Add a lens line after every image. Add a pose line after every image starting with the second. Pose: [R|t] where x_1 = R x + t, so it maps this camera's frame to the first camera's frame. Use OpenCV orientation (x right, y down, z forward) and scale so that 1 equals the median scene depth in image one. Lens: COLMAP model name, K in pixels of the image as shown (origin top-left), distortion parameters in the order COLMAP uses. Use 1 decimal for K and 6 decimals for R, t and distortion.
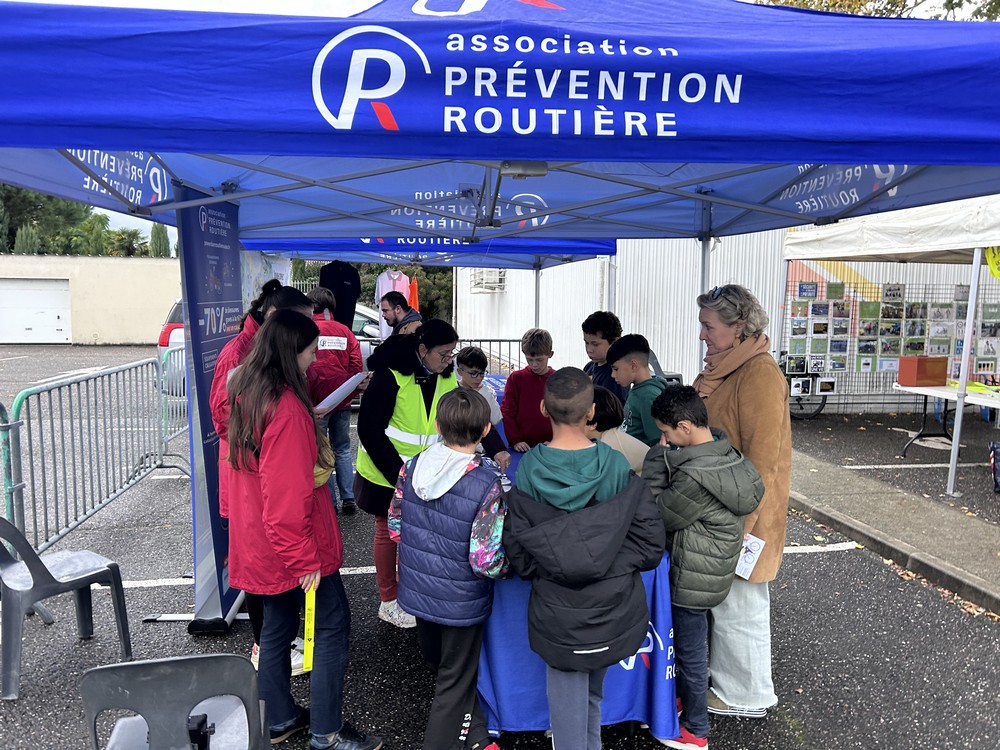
lens RADIAL K [[760.6, 0, 499.5], [0, 760.6, 347.0], [0, 0, 1]] dist [0.071998, -0.091789]
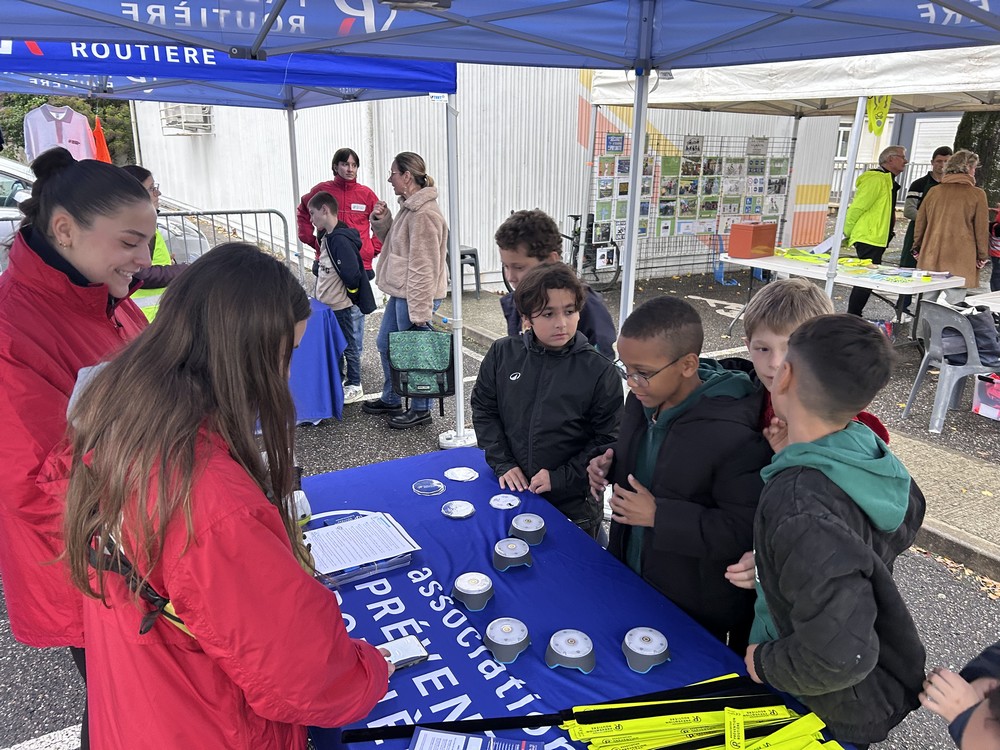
lens RADIAL K [[760.6, 0, 499.5], [0, 760.6, 347.0], [0, 0, 1]] dist [0.071998, -0.091789]
pose [[0.927970, -0.090217, 0.361569, -0.044368], [0.015669, 0.978841, 0.204022, -0.027531], [-0.372325, -0.183661, 0.909749, 0.232286]]
